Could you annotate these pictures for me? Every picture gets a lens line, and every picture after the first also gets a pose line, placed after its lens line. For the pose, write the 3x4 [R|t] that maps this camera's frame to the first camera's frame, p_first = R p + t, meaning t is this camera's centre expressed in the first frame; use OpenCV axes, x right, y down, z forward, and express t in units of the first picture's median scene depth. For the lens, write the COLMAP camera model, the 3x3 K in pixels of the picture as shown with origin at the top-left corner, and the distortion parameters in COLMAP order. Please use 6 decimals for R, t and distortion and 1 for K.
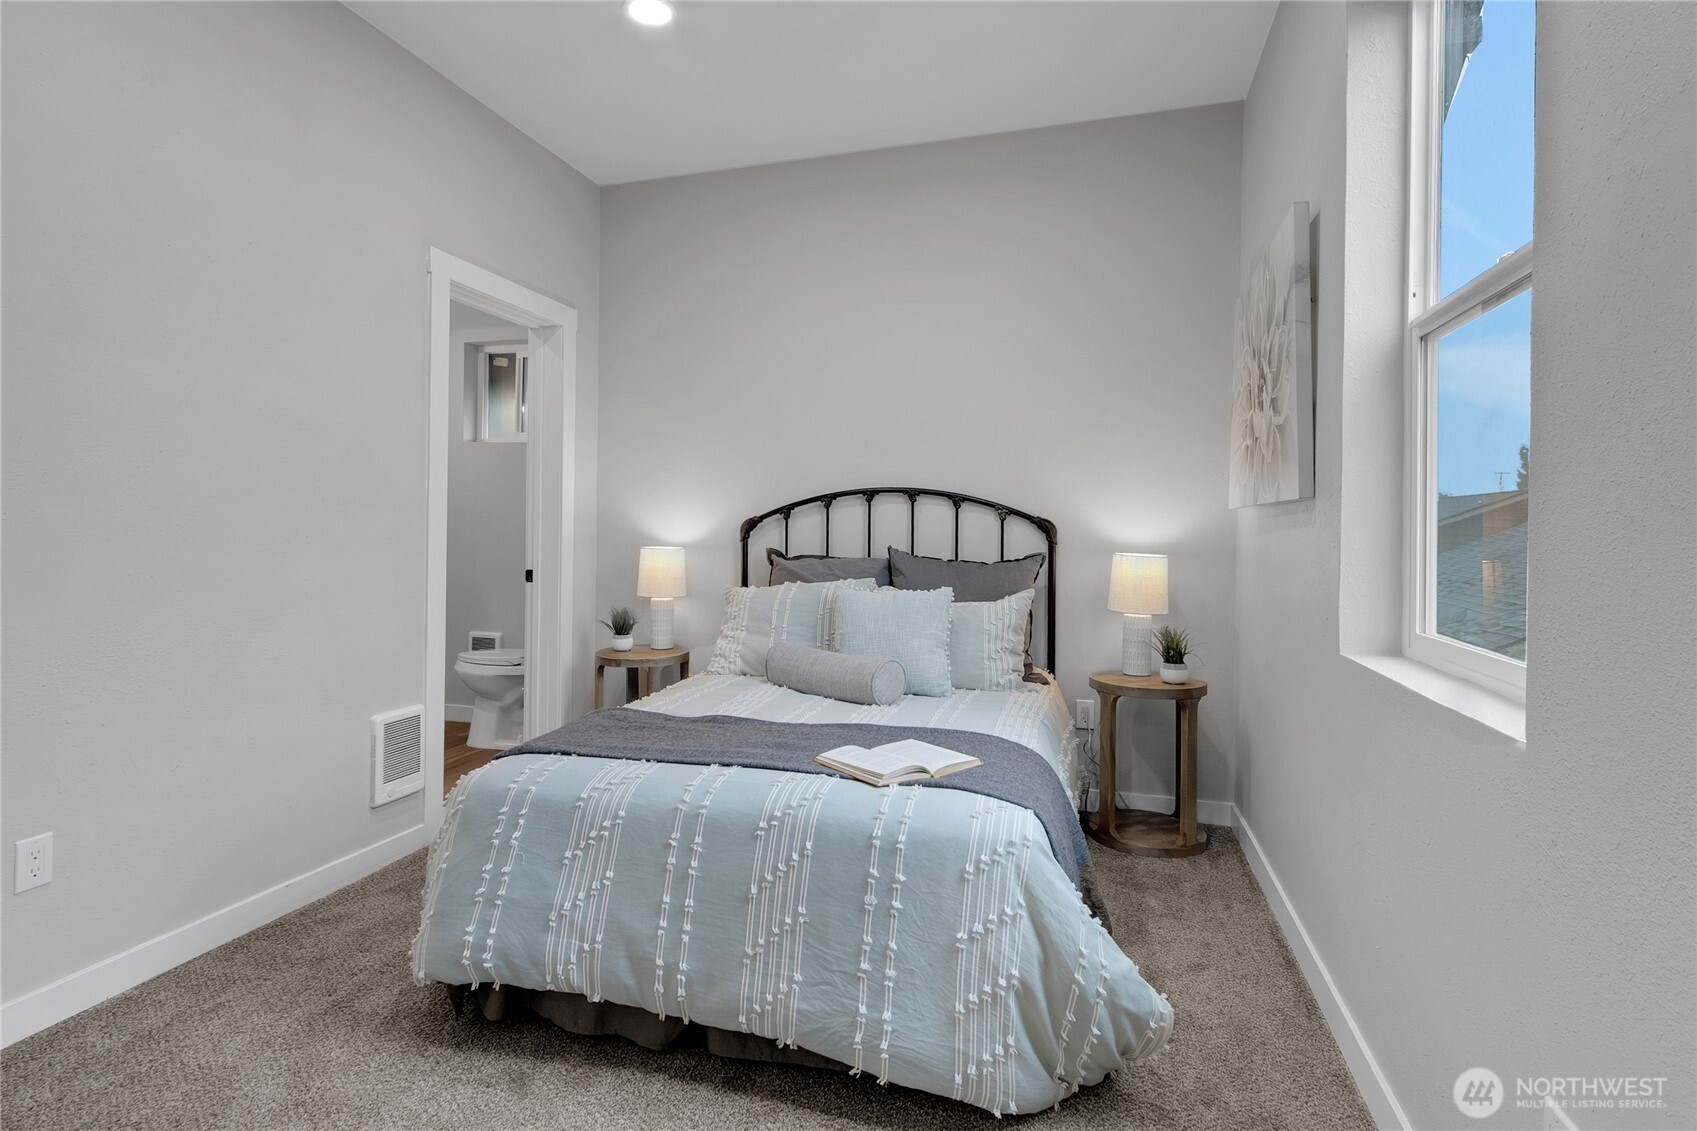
lens RADIAL K [[842.3, 0, 848.4], [0, 842.3, 519.4], [0, 0, 1]] dist [0.002546, 0.000396]
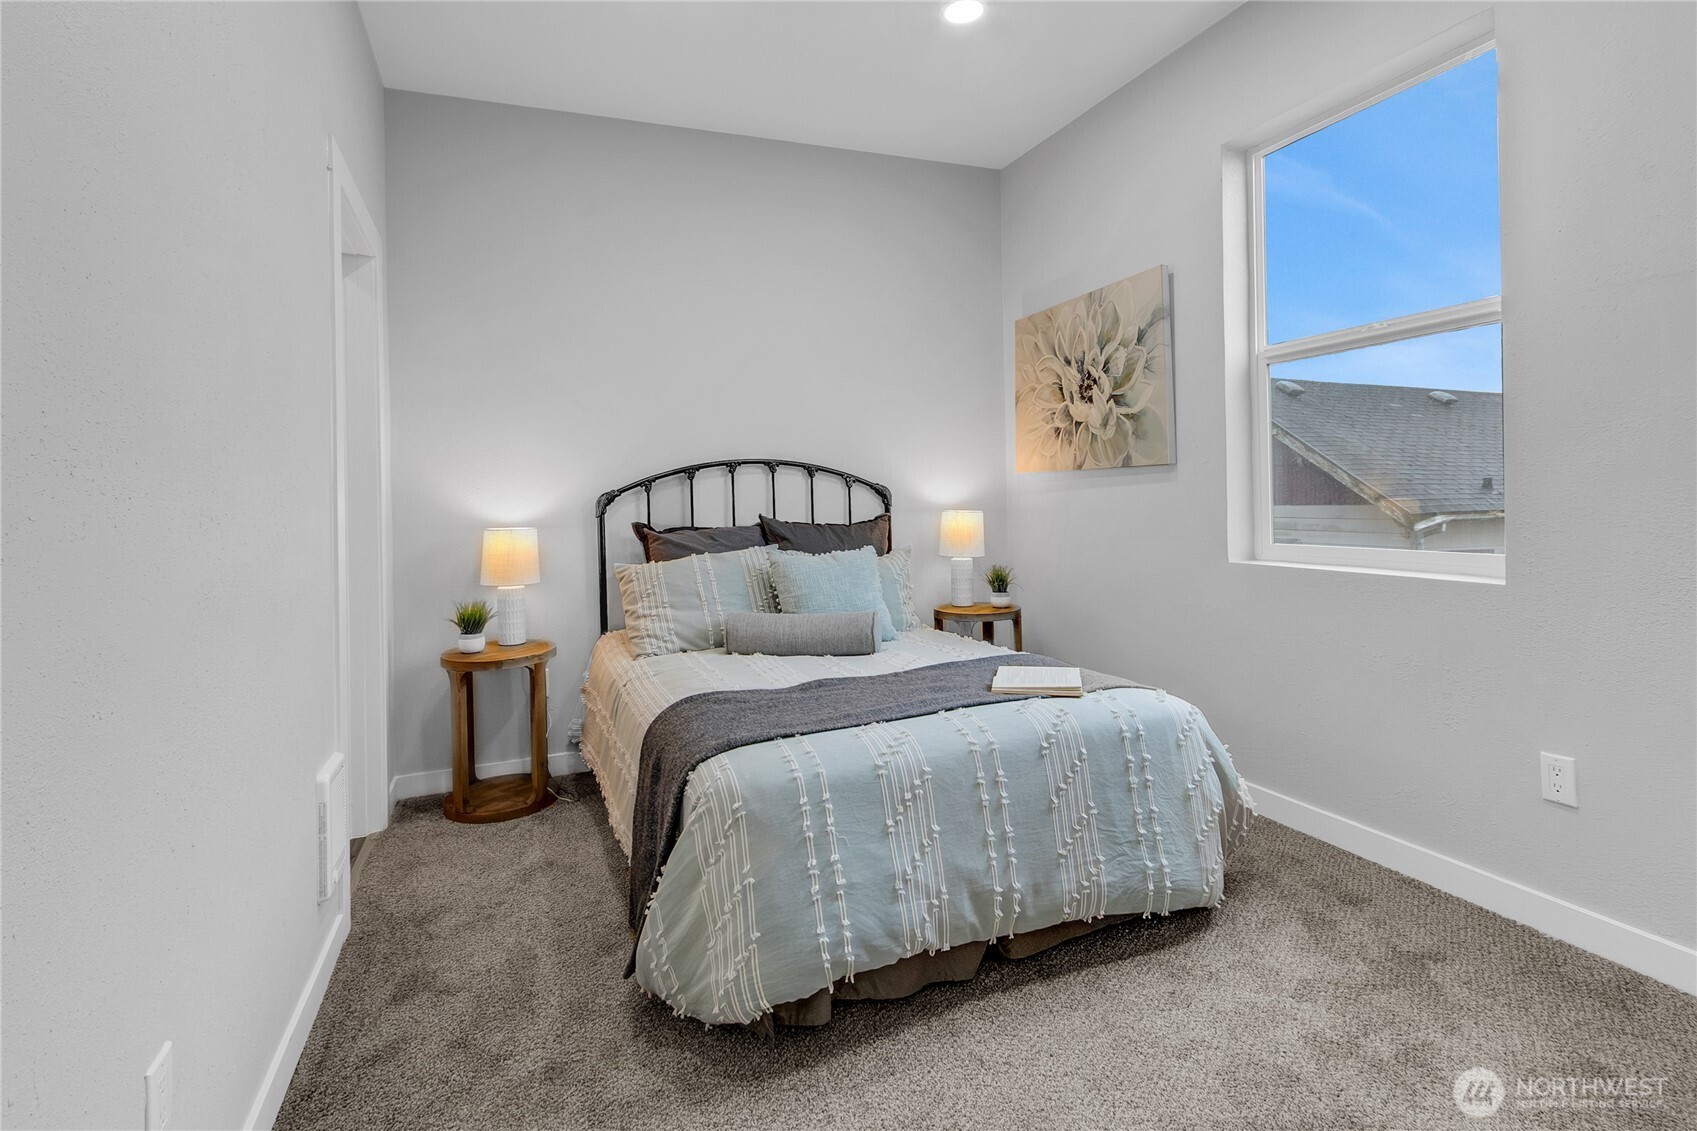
lens RADIAL K [[801.4, 0, 828.4], [0, 801.4, 492.9], [0, 0, 1]] dist [0.001934, -0.000846]
pose [[0.793094, -0.027420, 0.608482, -0.883777], [0.028373, 0.999565, 0.008062, -0.001462], [-0.608439, 0.010870, 0.793527, 0.266519]]
